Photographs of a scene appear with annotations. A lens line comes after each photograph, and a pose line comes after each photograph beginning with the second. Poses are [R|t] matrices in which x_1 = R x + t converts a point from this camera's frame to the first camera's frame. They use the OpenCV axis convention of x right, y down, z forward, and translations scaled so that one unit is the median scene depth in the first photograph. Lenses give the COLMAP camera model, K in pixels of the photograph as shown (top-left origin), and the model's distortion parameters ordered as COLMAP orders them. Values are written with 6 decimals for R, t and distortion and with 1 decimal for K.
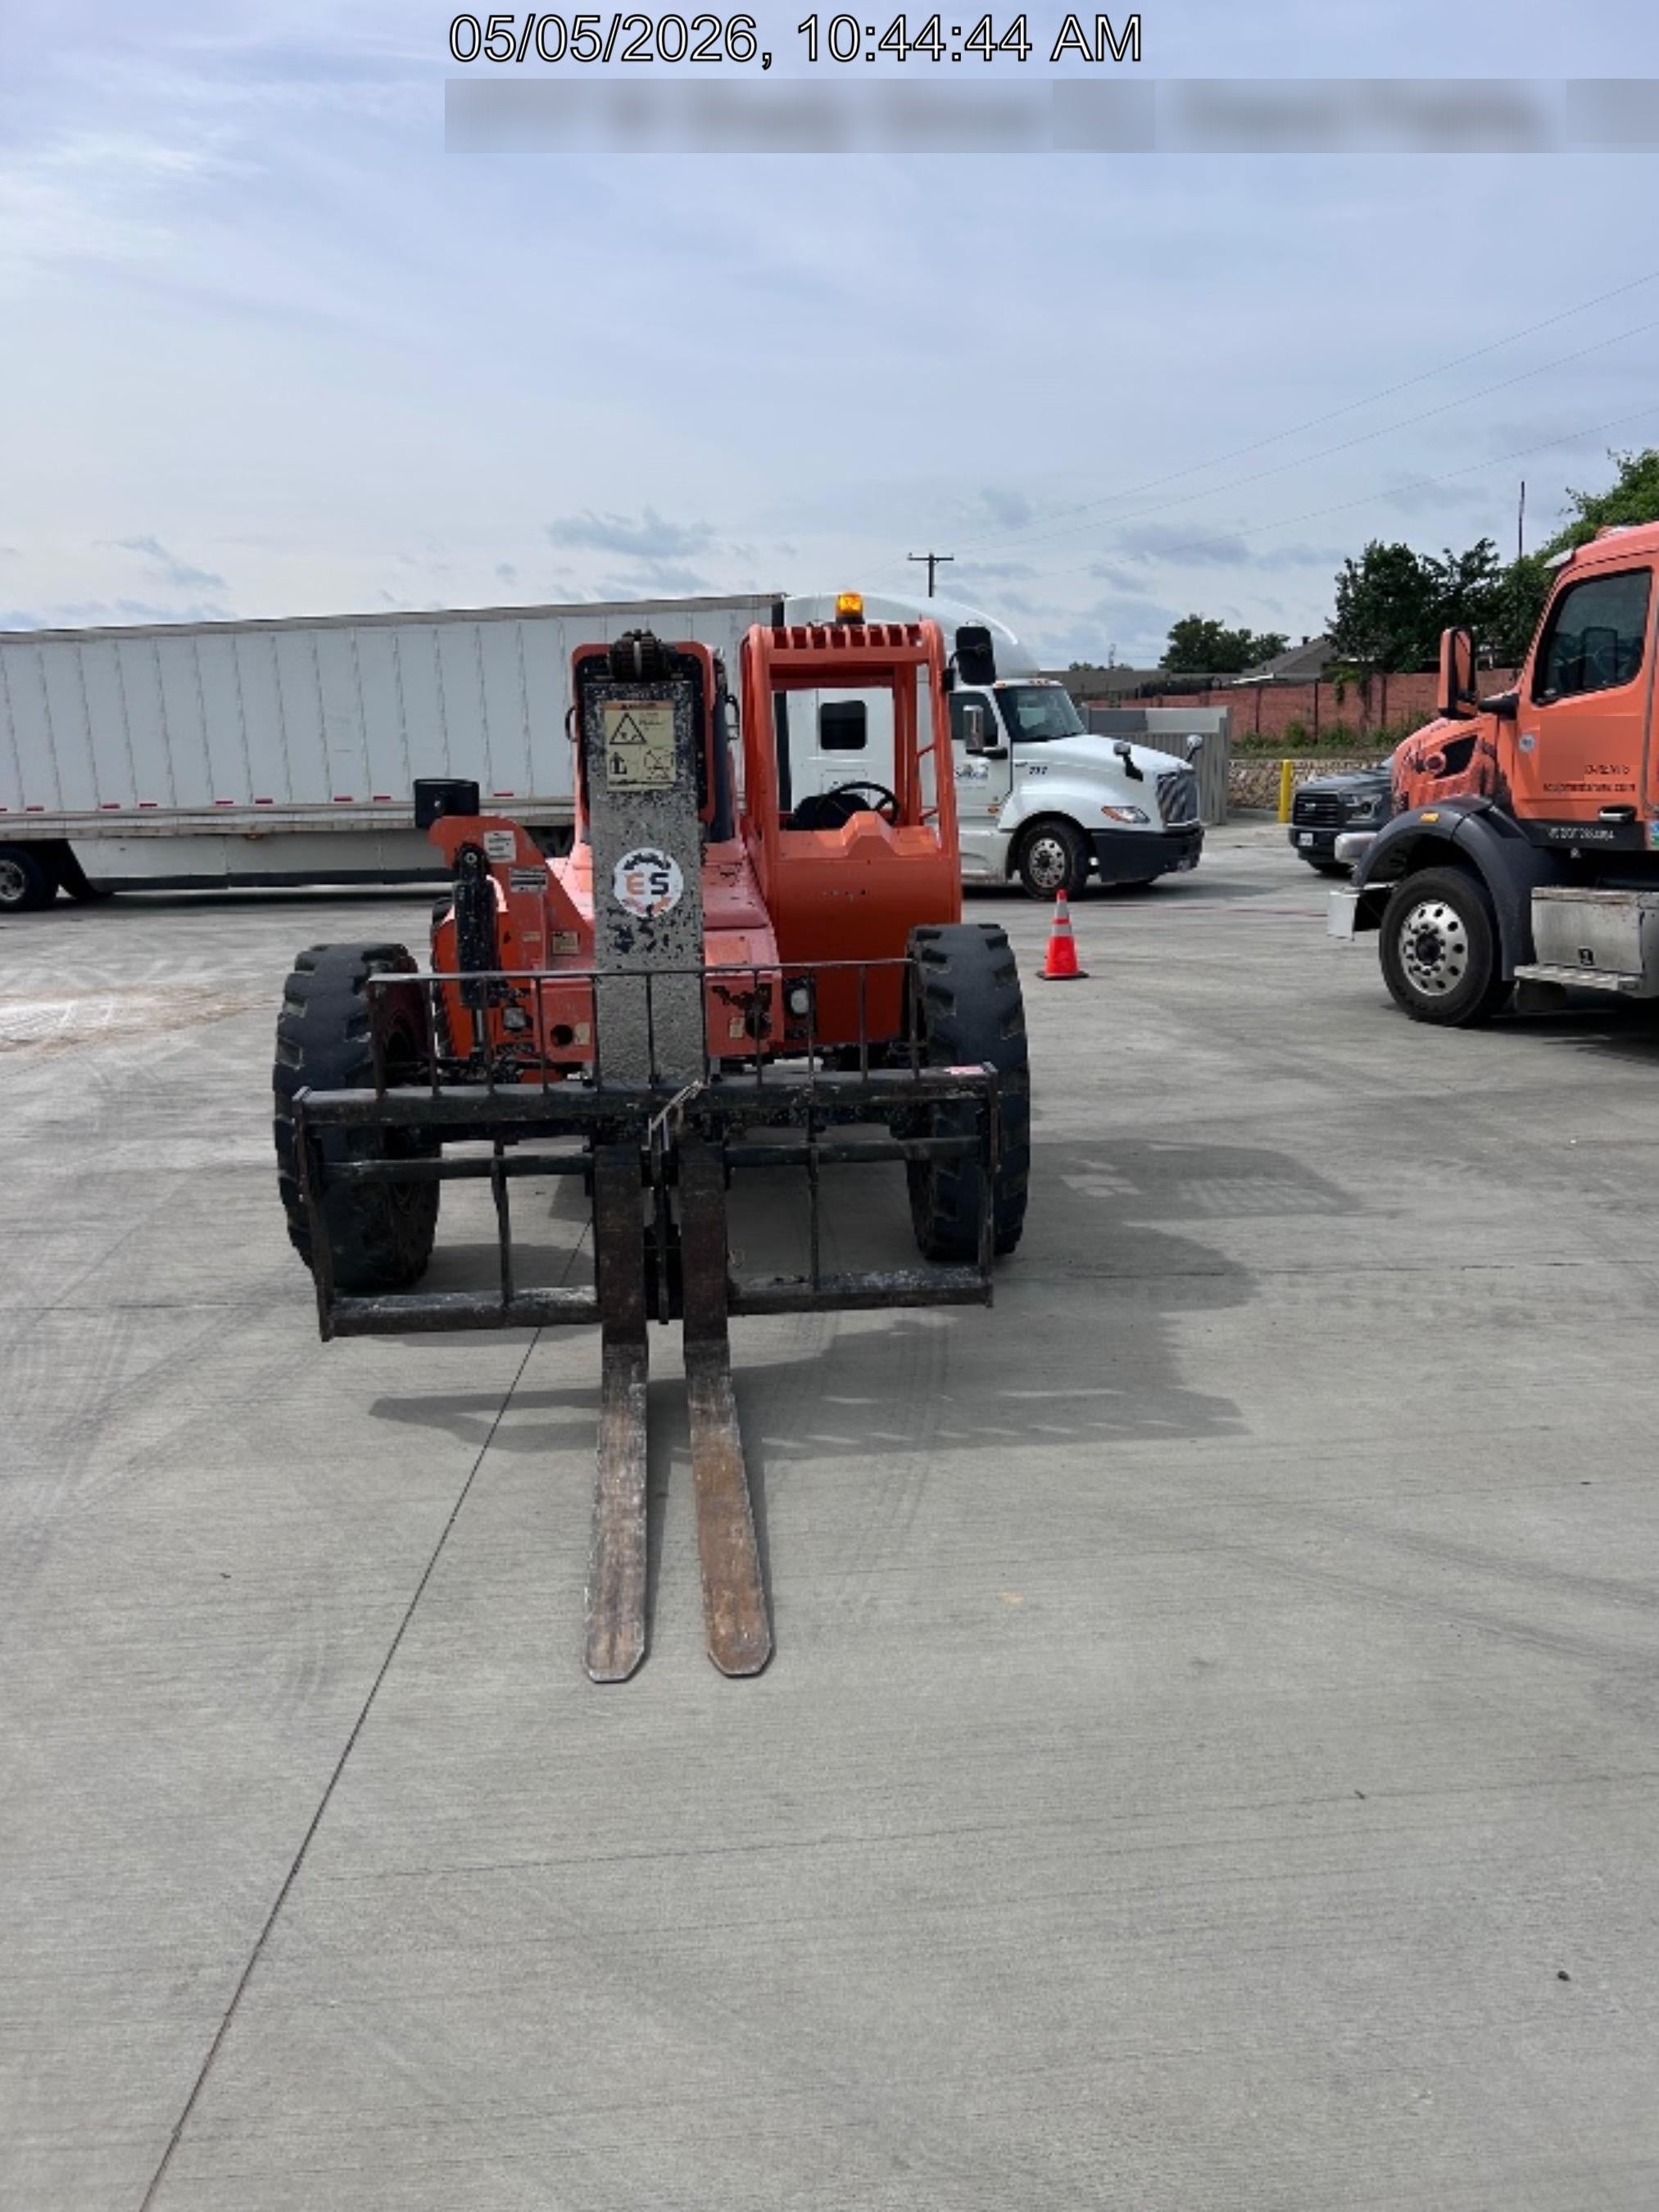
lens RADIAL K [[1699.7, 0, 828.2], [0, 1699.7, 1096.6], [0, 0, 1]] dist [0.047898, -0.003442]
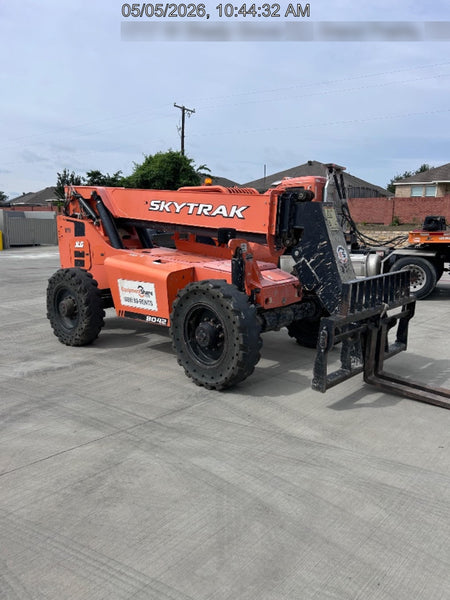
lens RADIAL K [[457.9, 0, 226.0], [0, 457.9, 307.5], [0, 0, 1]] dist [0.003883, -0.000457]
pose [[0.729600, -0.107233, 0.675415, -0.879509], [0.122308, 0.992167, 0.025402, -0.061083], [-0.672848, 0.064075, 0.737000, 0.387512]]
